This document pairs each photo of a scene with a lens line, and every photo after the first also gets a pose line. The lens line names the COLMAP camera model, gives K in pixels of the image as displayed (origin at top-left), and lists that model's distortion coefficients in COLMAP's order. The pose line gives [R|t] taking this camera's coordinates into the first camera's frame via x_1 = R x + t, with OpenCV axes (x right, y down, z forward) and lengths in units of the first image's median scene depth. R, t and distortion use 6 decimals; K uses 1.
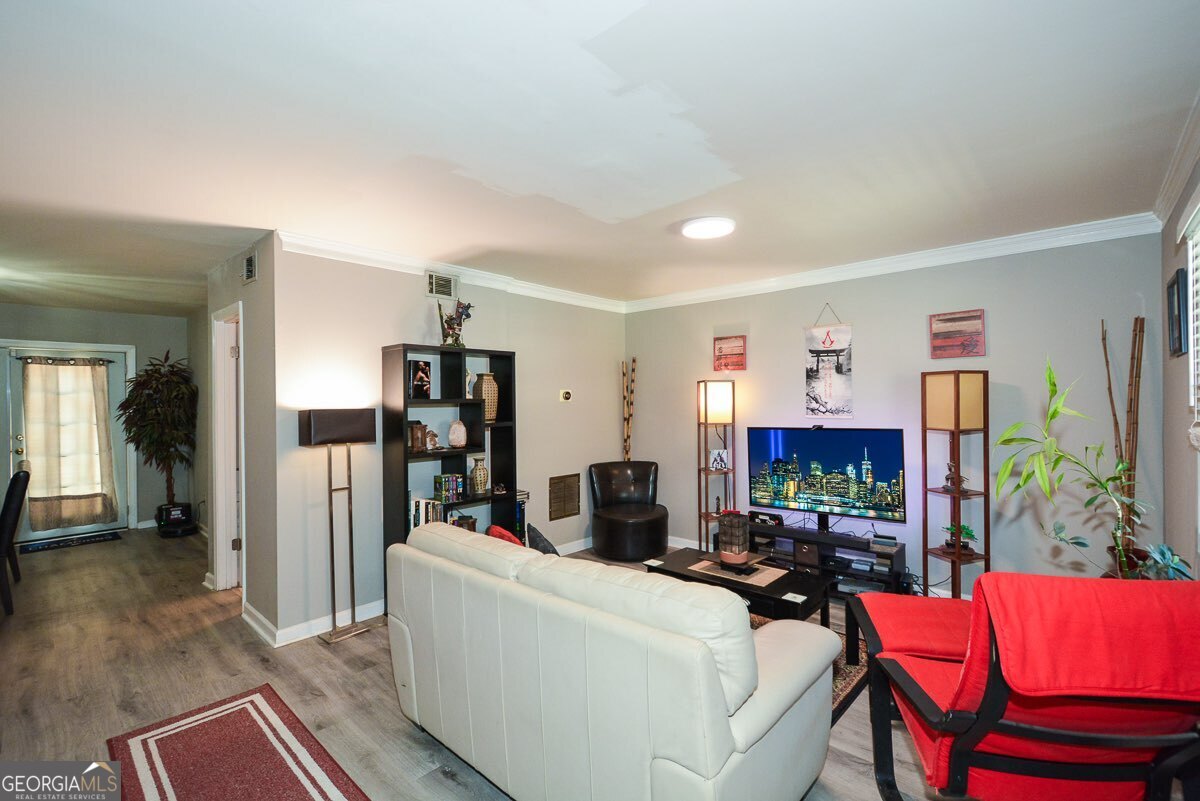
lens RADIAL K [[534.0, 0, 595.2], [0, 534.0, 391.4], [0, 0, 1]] dist [0.001914, -0.000155]
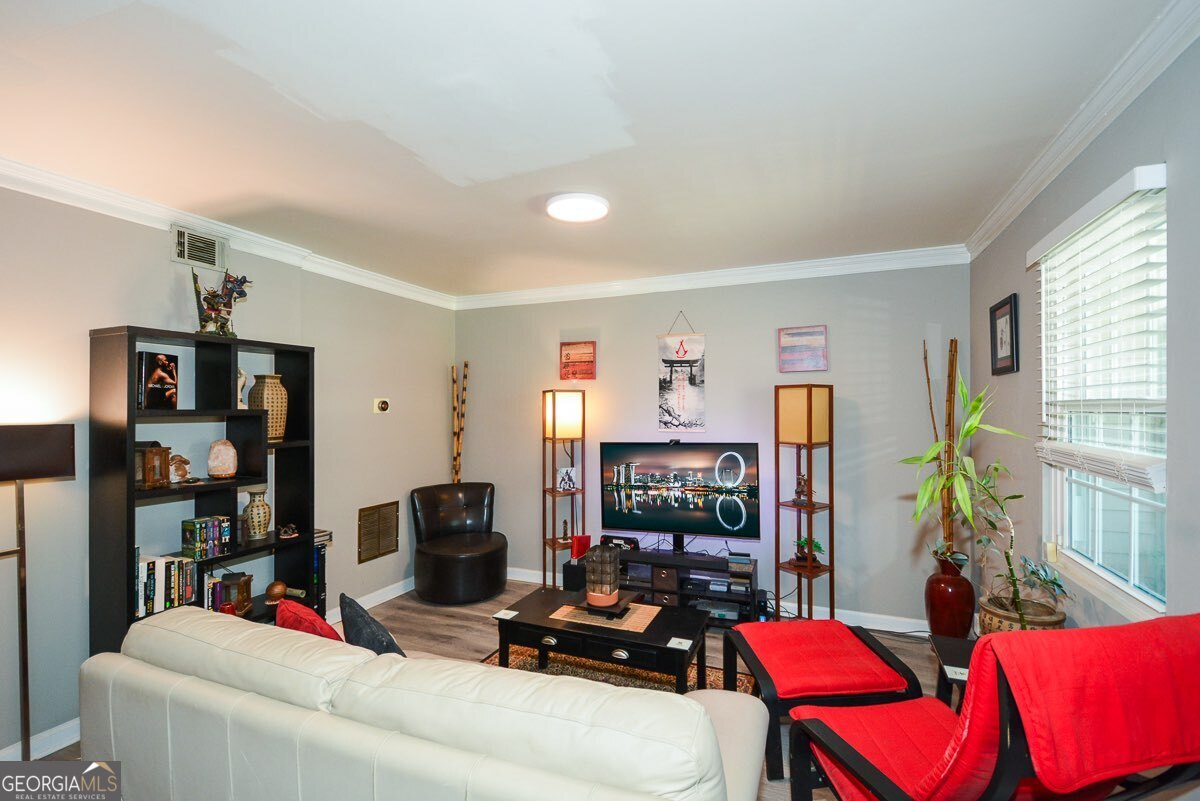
lens RADIAL K [[546.4, 0, 600.0], [0, 546.4, 400.5], [0, 0, 1]] dist [0.014974, -0.014065]
pose [[0.939994, 0.011057, 0.341012, -0.035207], [-0.010535, 0.999939, -0.003383, -0.000818], [-0.341029, -0.000413, 0.940053, 0.140999]]
